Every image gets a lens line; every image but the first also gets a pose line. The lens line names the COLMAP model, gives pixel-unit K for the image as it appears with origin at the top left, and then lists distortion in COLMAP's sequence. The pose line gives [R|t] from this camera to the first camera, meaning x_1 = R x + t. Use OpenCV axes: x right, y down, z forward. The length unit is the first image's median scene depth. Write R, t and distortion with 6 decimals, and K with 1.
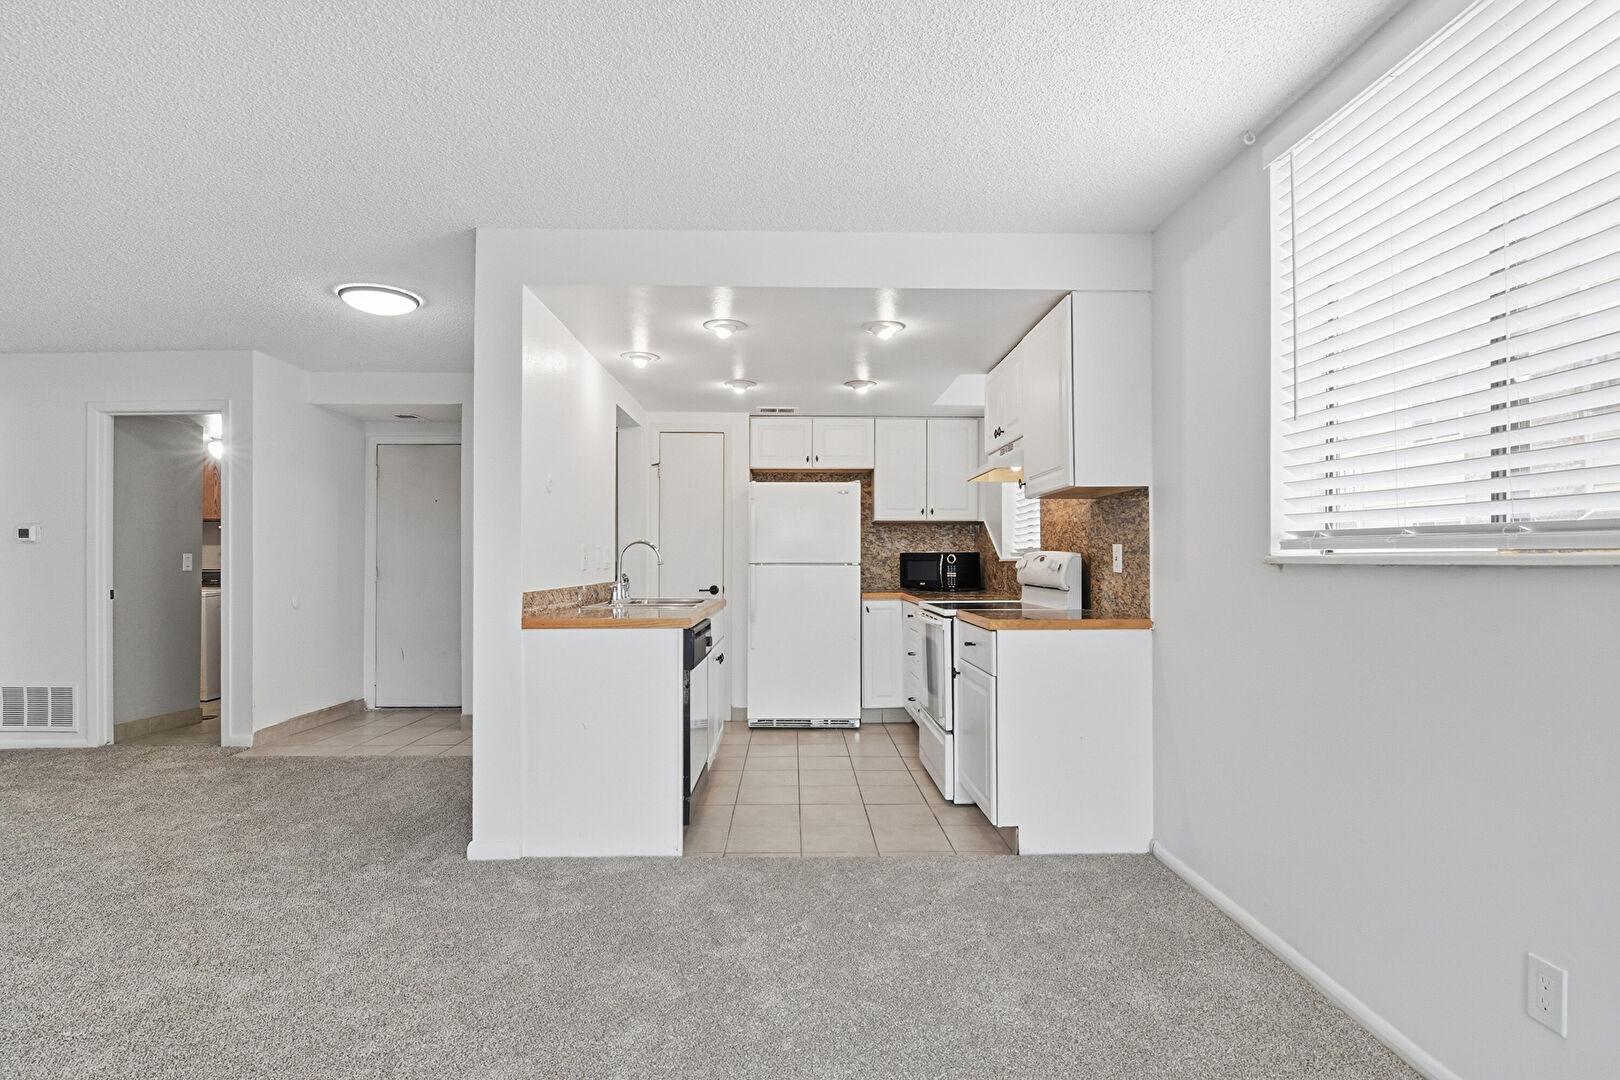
lens RADIAL K [[785.0, 0, 810.0], [0, 785.0, 540.0], [0, 0, 1]] dist [-0.019579, 0.000111]
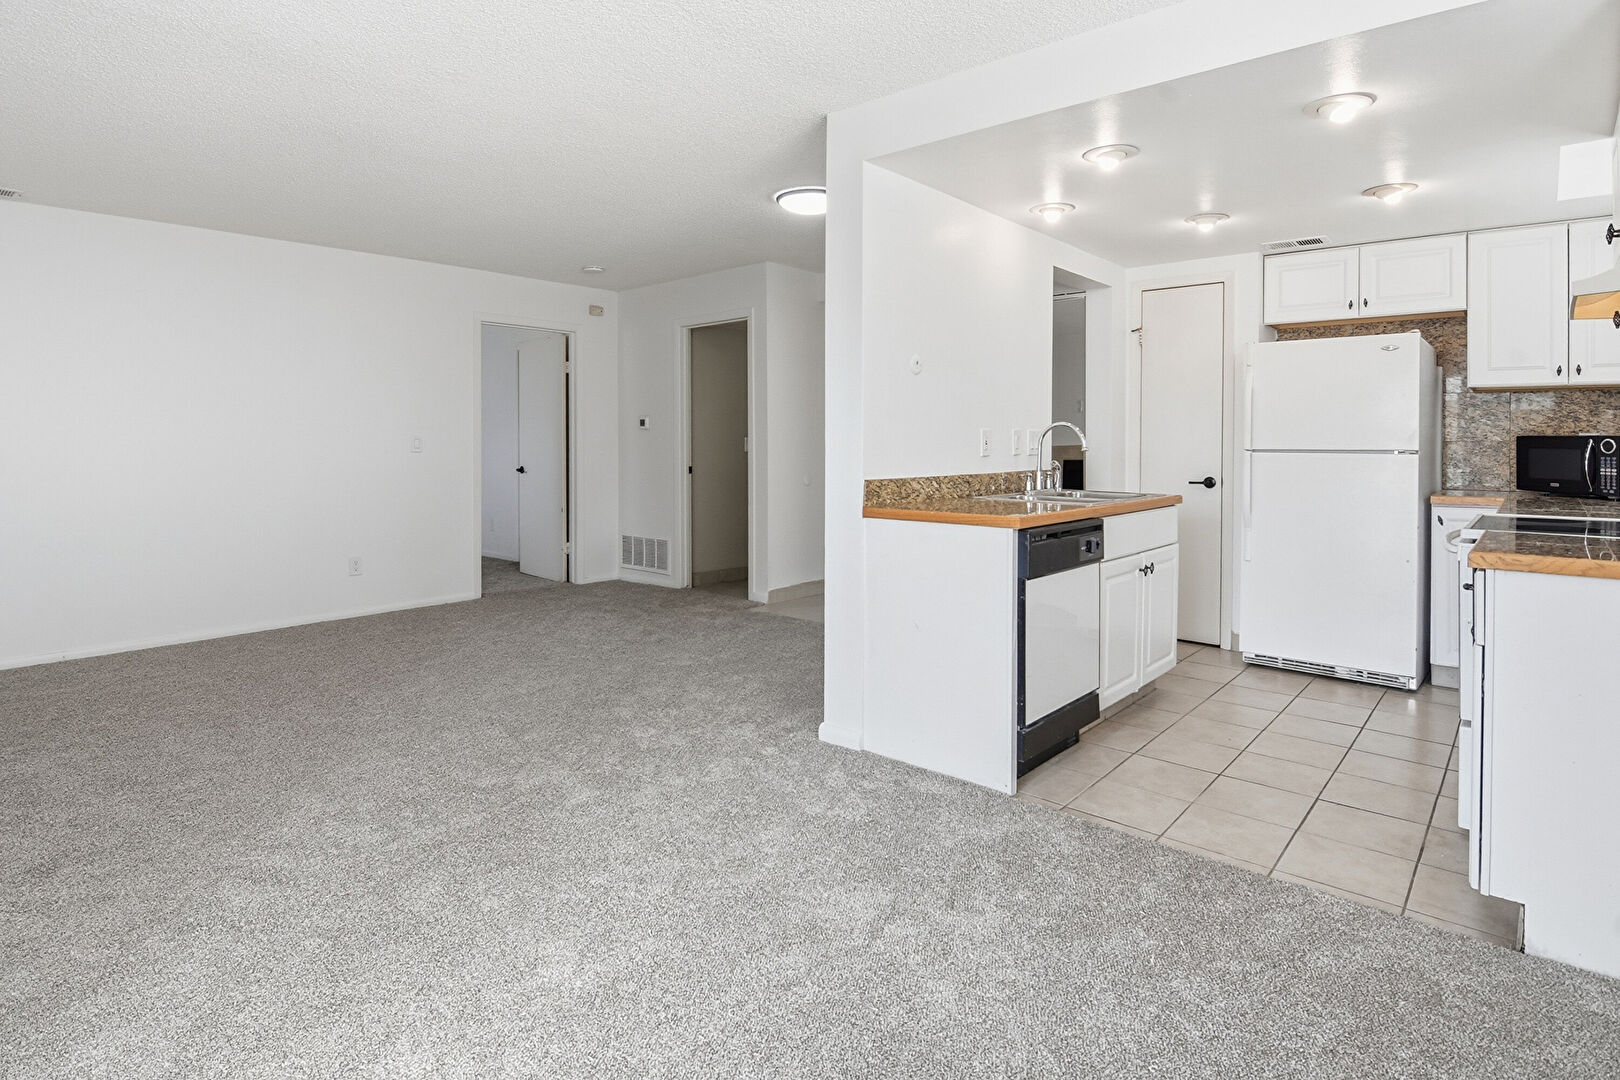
lens RADIAL K [[844.8, 0, 811.5], [0, 844.8, 450.1], [0, 0, 1]] dist [0.012528, -0.018141]
pose [[0.741481, 0.010198, -0.670897, 0.175763], [0.014592, 0.999403, 0.031318, -0.002396], [0.670816, -0.033012, 0.740889, 0.110266]]
